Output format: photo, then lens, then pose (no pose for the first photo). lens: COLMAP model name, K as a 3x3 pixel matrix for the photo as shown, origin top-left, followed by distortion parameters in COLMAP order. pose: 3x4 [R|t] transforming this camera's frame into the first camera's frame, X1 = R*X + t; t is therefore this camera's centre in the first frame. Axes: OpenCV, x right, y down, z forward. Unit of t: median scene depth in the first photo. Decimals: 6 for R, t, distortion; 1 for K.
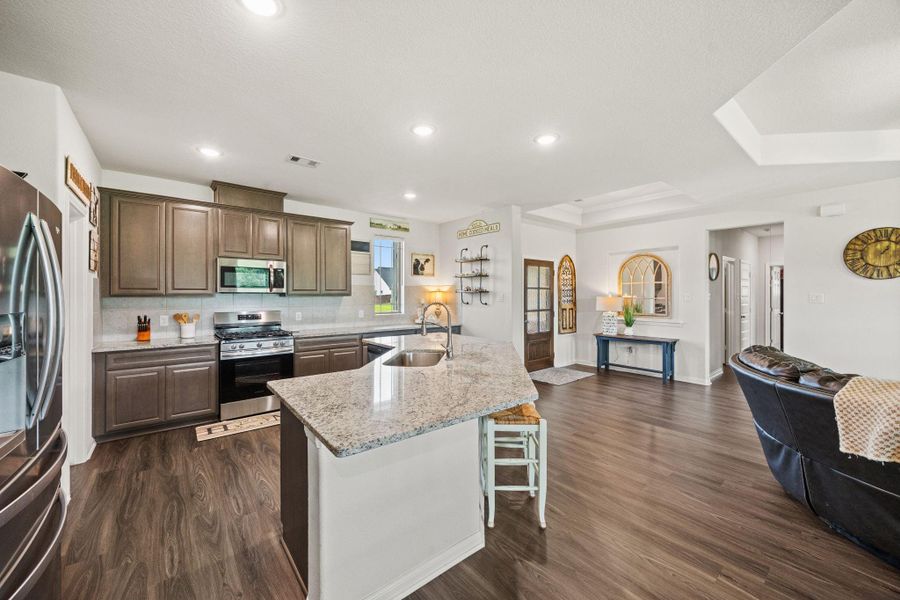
lens RADIAL K [[349.5, 0, 452.7], [0, 349.5, 297.7], [0, 0, 1]] dist [0.008066, -0.000421]
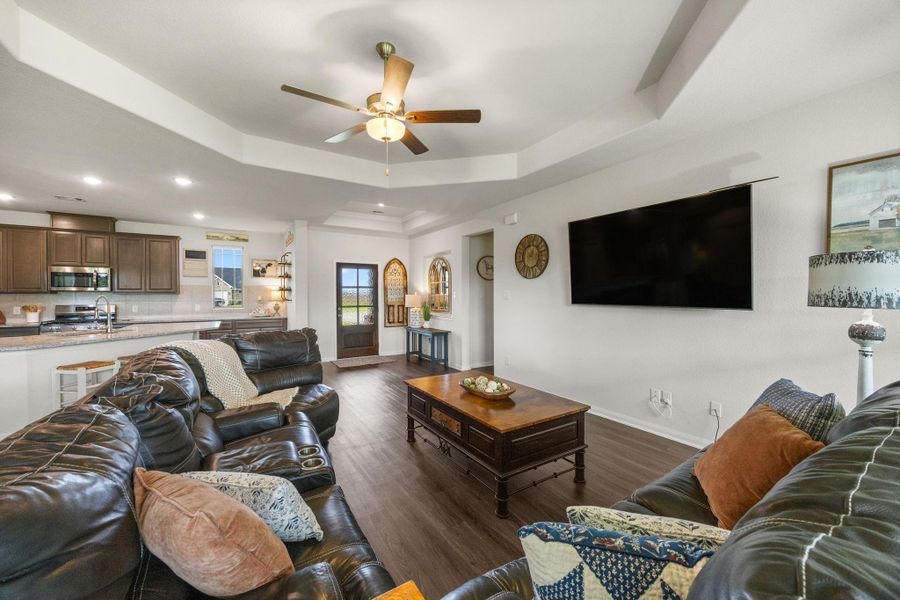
lens RADIAL K [[349.5, 0, 449.3], [0, 349.5, 298.4], [0, 0, 1]] dist [0.008066, -0.000421]
pose [[0.991120, 0.000426, -0.132972, 0.743370], [-0.000425, 1.000000, 0.000031, 0.010119], [0.132972, 0.000026, 0.991120, -0.125457]]
